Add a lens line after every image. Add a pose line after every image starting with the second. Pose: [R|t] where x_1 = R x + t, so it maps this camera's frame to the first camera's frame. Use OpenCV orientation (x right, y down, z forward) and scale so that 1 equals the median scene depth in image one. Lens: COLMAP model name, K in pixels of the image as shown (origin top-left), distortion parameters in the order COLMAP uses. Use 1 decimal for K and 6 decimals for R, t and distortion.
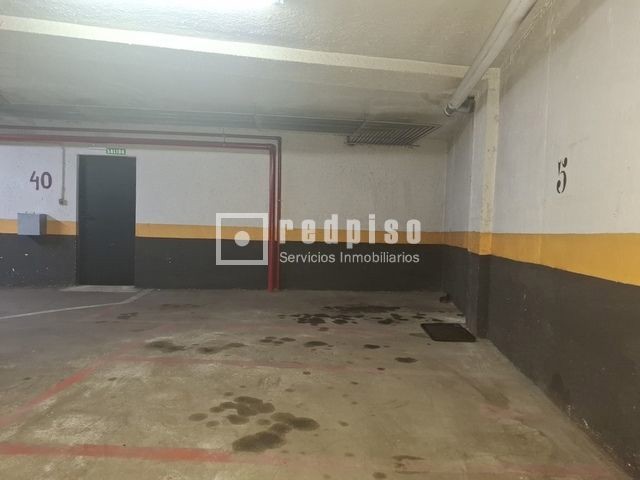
lens RADIAL K [[440.7, 0, 316.9], [0, 440.7, 243.3], [0, 0, 1]] dist [0.071019, -0.066995]
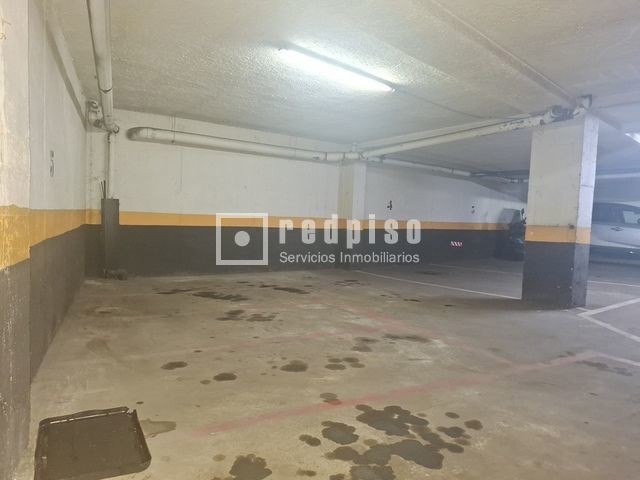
lens RADIAL K [[435.8, 0, 311.6], [0, 435.8, 242.2], [0, 0, 1]] dist [0.116568, -0.136382]
pose [[-0.853630, -0.028852, -0.520080, 0.500528], [-0.073394, 0.995166, 0.065257, -0.058476], [0.515683, 0.093876, -0.851621, 2.167148]]
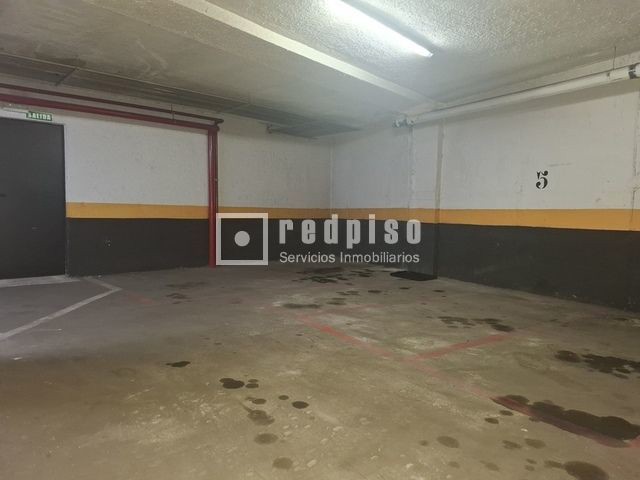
lens RADIAL K [[443.5, 0, 320.0], [0, 443.5, 240.0], [0, 0, 1]] dist [0.091504, -0.105303]
pose [[0.792270, -0.055961, 0.607599, -1.271111], [0.025656, 0.997960, 0.058459, -0.024448], [-0.609631, -0.030727, 0.792089, 0.015688]]
